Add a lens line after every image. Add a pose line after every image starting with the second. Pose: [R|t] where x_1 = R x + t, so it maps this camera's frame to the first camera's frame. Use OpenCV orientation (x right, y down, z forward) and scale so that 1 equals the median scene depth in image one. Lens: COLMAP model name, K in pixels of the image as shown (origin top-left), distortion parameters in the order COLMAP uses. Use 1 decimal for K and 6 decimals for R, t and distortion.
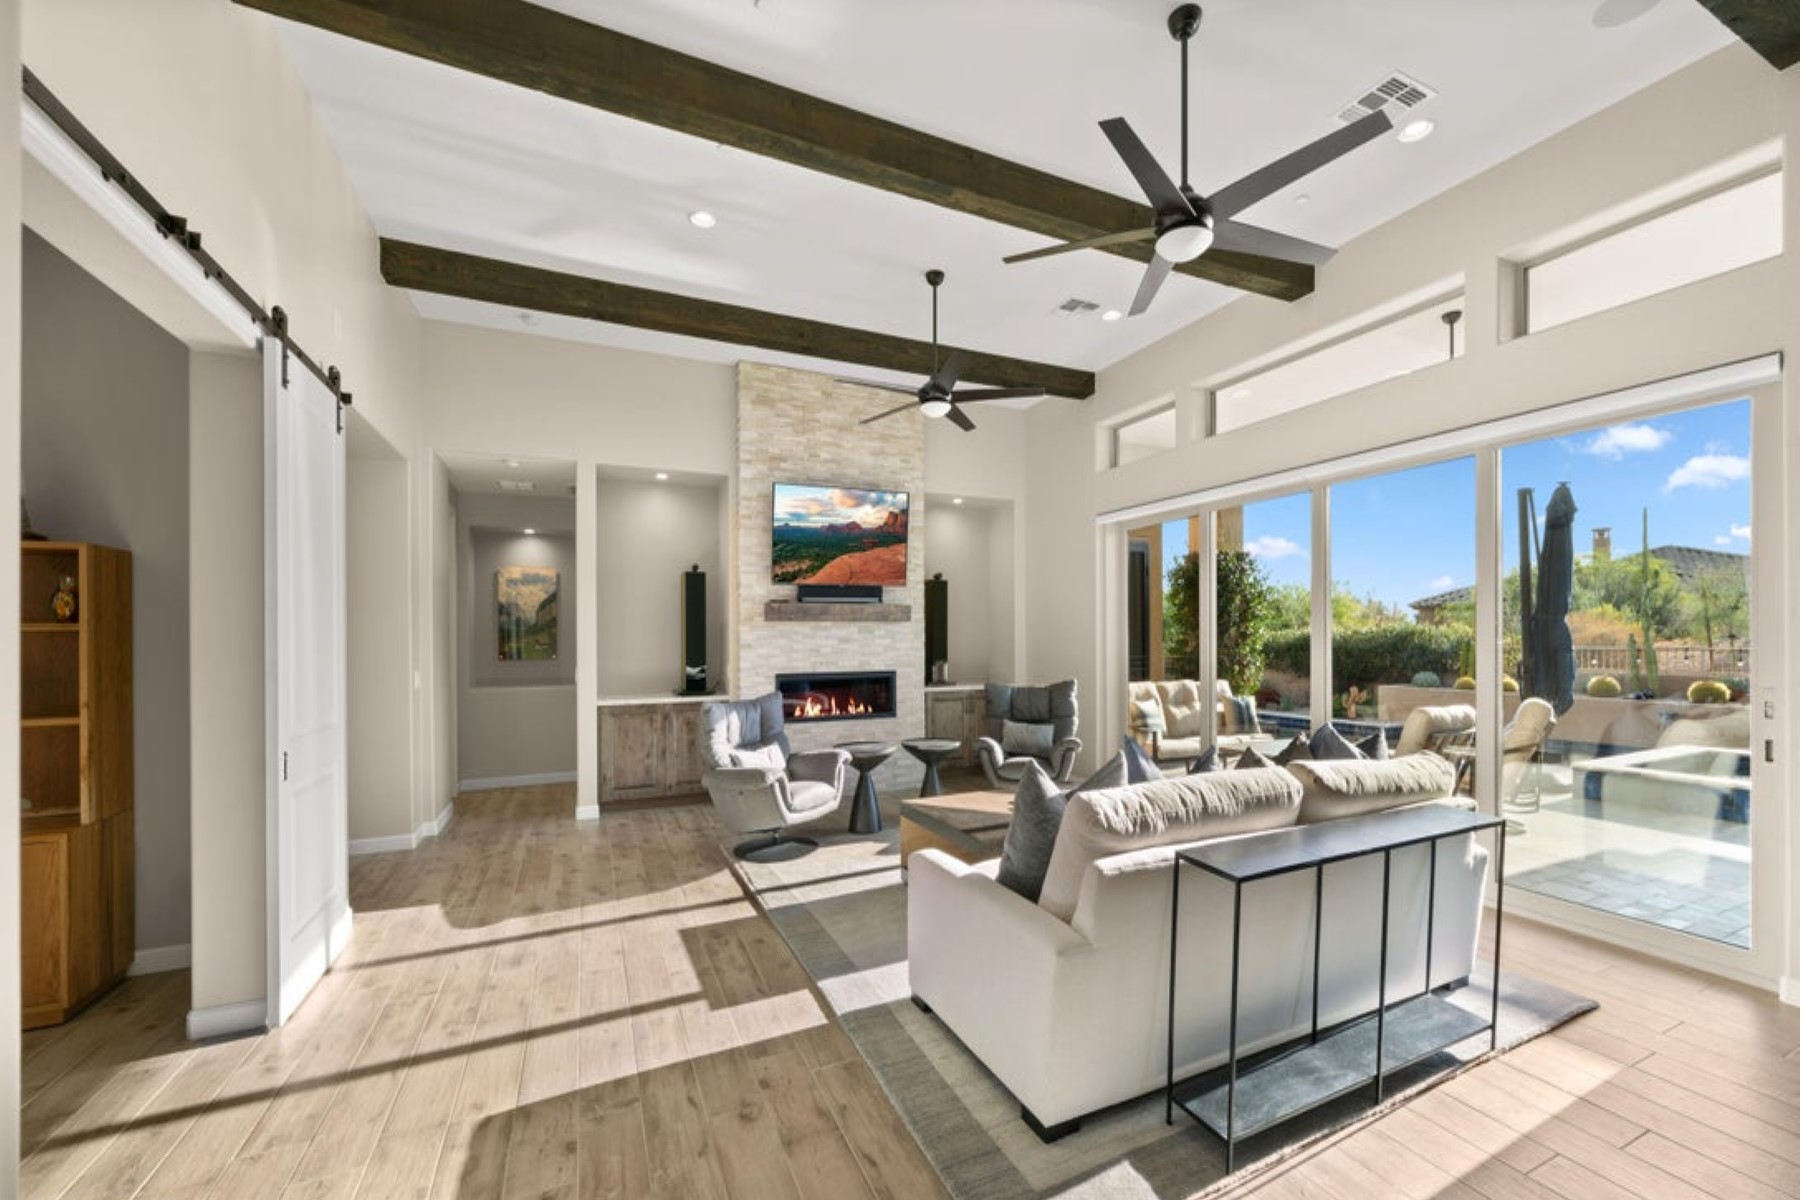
lens RADIAL K [[672.5, 0, 892.6], [0, 672.5, 636.3], [0, 0, 1]] dist [-0.001869, 0.000087]
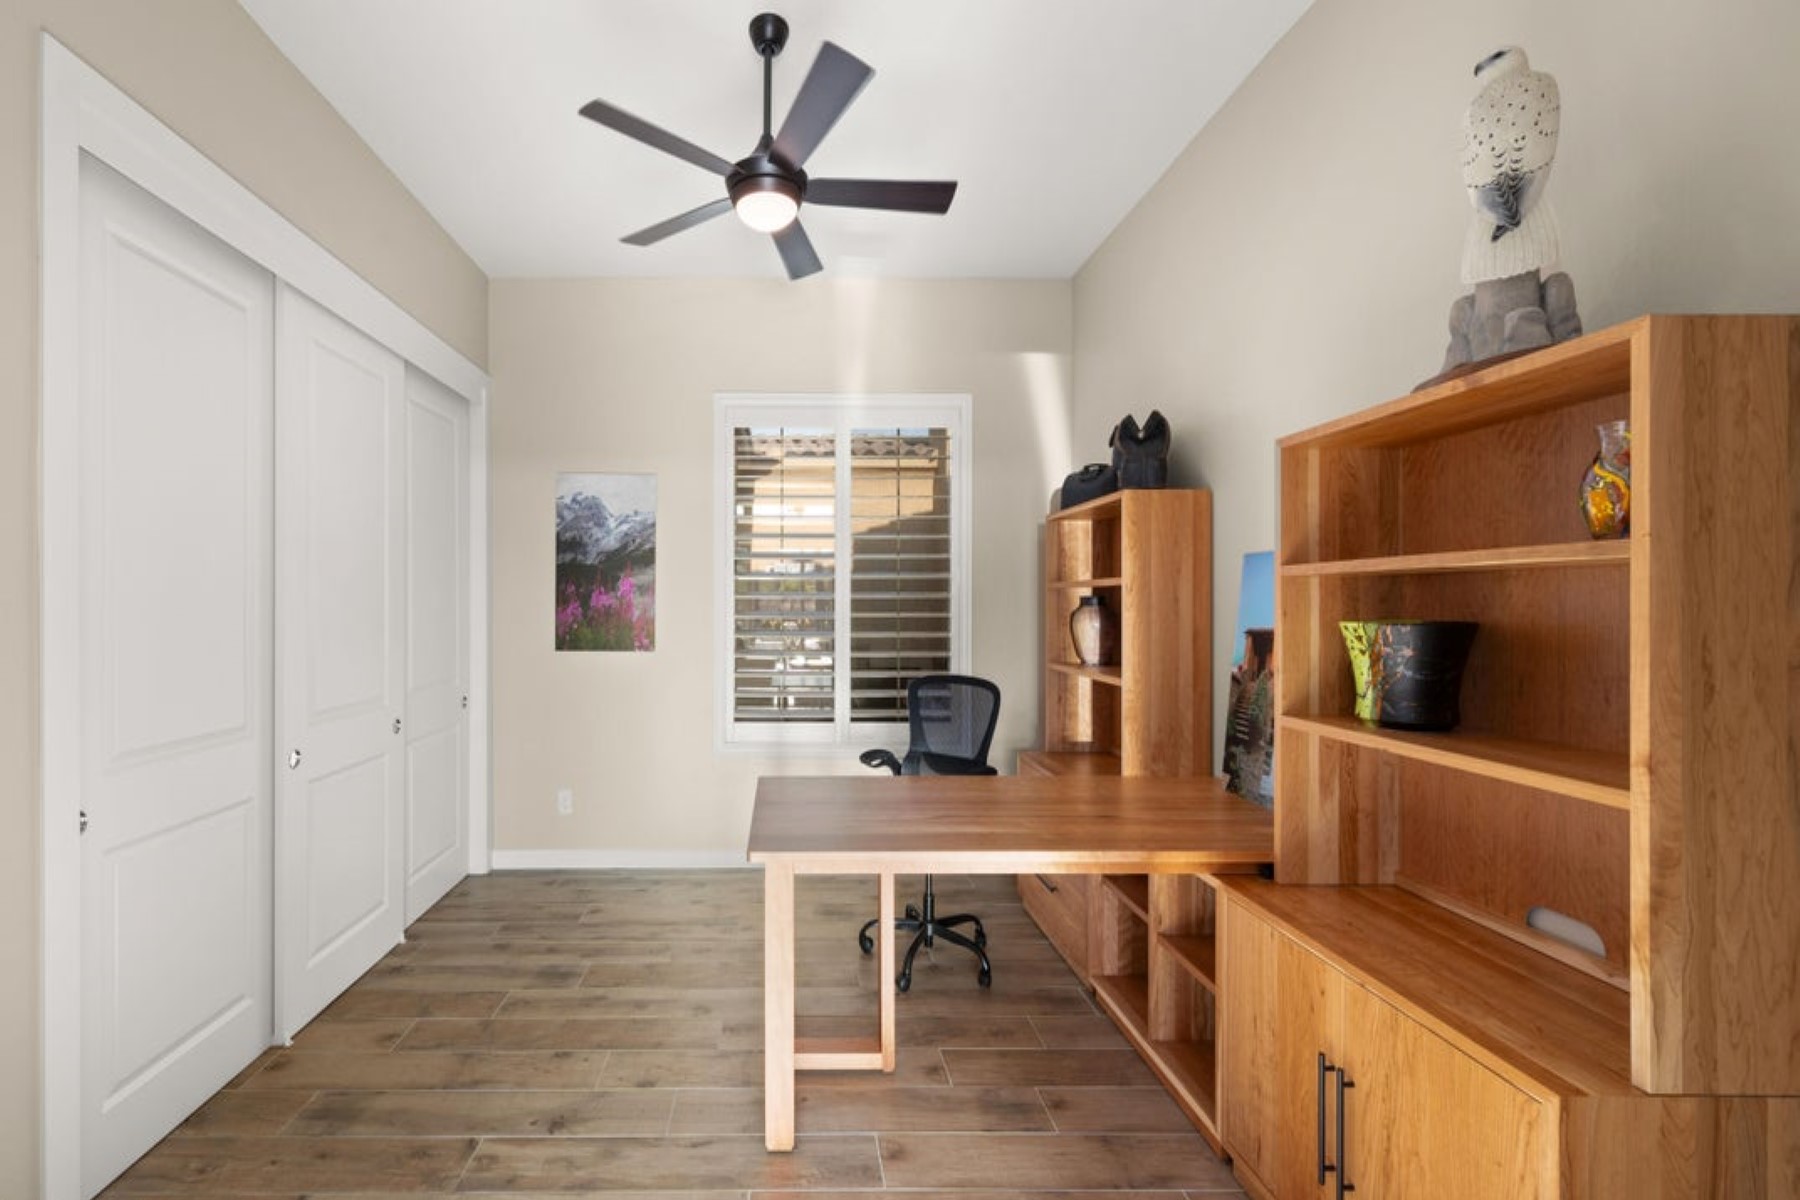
lens RADIAL K [[641.8, 0, 886.0], [0, 641.8, 601.2], [0, 0, 1]] dist [0.000201, 0.000271]
pose [[-0.391862, 0.006389, -0.920002, -0.322054], [0.006196, 0.999972, 0.004306, 0.005150], [0.920003, -0.004013, -0.391891, 0.337645]]
